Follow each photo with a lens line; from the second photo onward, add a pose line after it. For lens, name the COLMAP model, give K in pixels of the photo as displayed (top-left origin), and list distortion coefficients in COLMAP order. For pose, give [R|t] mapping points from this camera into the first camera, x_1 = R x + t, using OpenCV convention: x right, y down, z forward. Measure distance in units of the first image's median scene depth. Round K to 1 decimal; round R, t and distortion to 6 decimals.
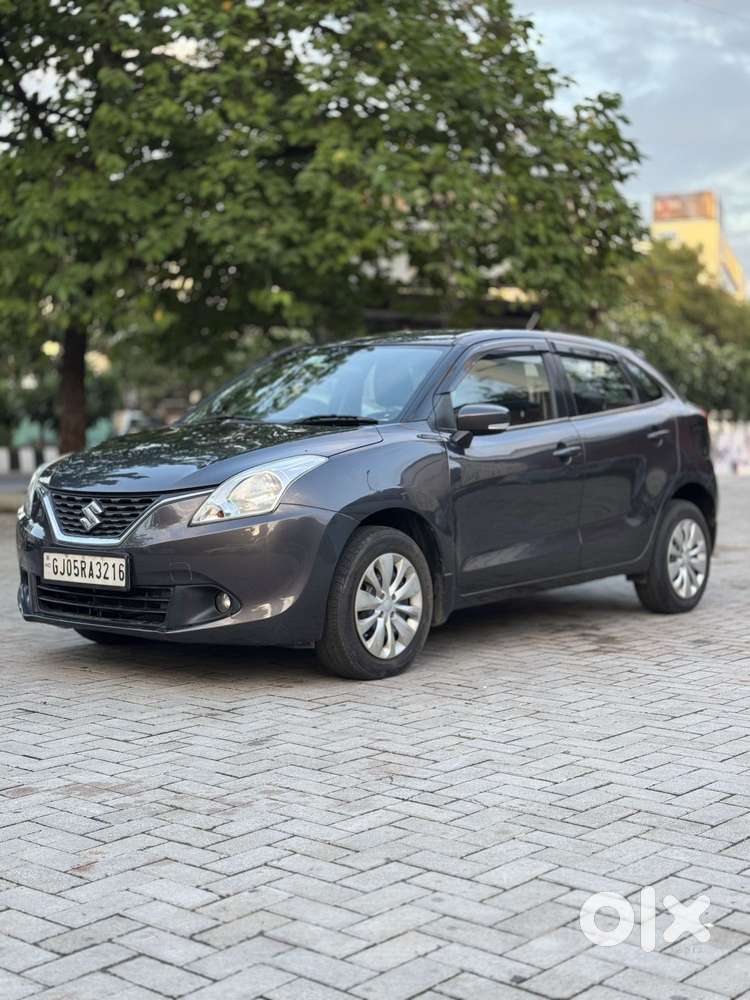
lens RADIAL K [[1381.1, 0, 372.0], [0, 1381.1, 499.9], [0, 0, 1]] dist [0.105925, 0.000000]
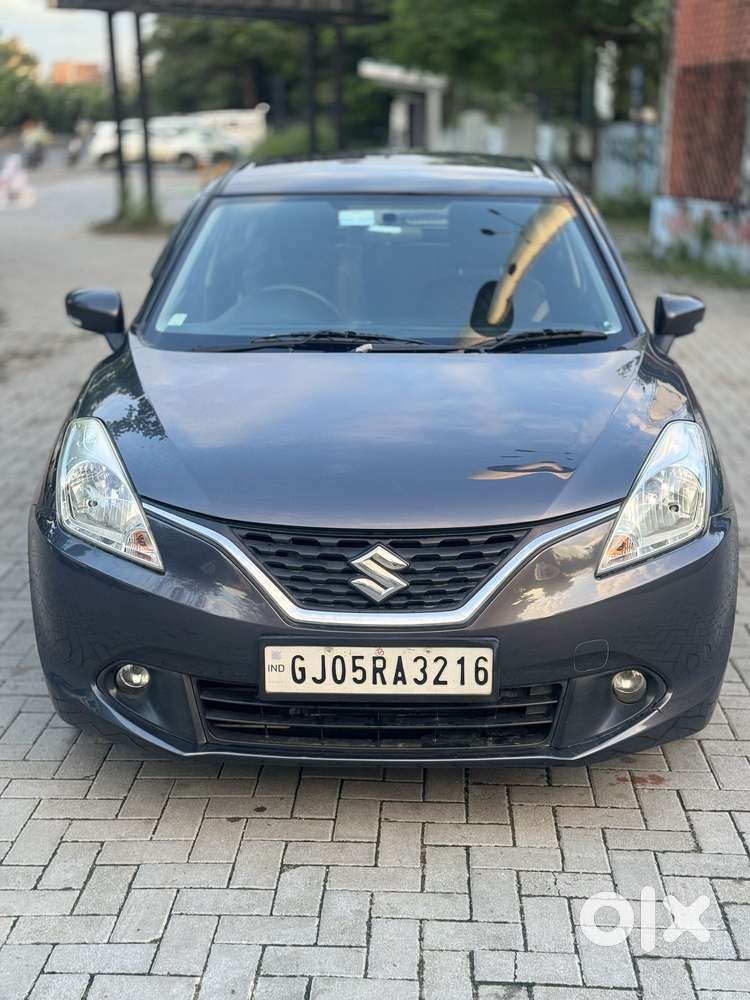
lens RADIAL K [[1381.1, 0, 378.6], [0, 1381.1, 505.7], [0, 0, 1]] dist [0.105925, 0.000000]
pose [[0.784217, -0.151726, 0.601650, -0.518552], [0.021716, 0.975760, 0.217763, -0.131529], [-0.620106, -0.157708, 0.768502, 0.573831]]
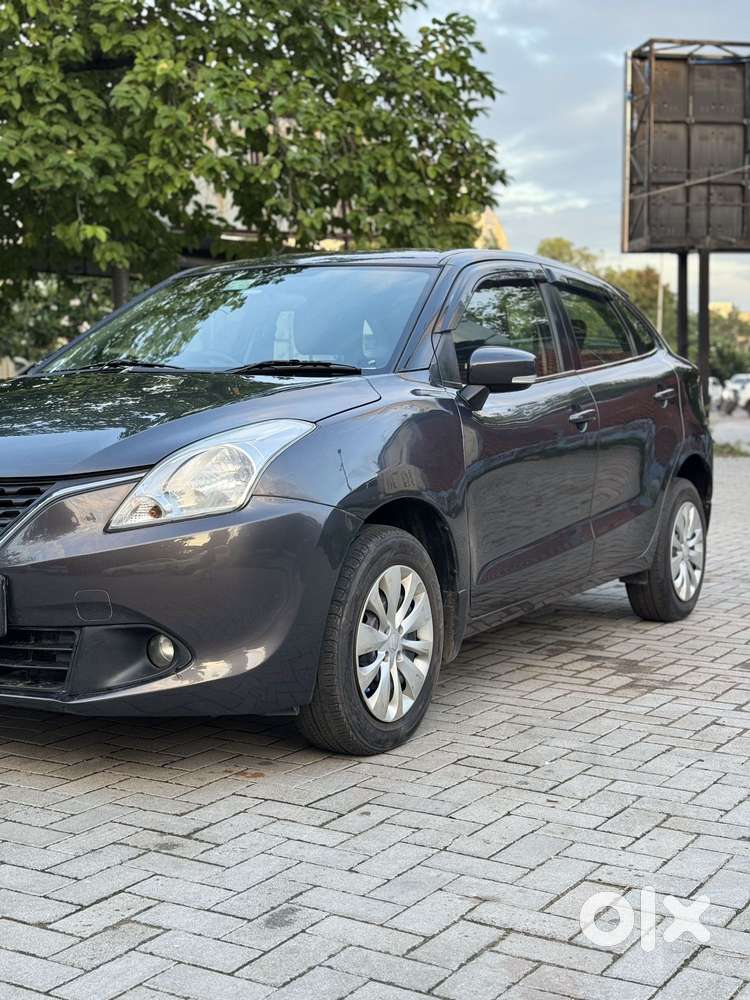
lens RADIAL K [[1381.1, 0, 377.9], [0, 1381.1, 503.9], [0, 0, 1]] dist [0.105925, 0.000000]
pose [[0.985331, -0.008011, 0.170467, -0.110522], [0.003221, 0.999593, 0.028357, -0.010602], [-0.170625, -0.027392, 0.984955, 0.337339]]
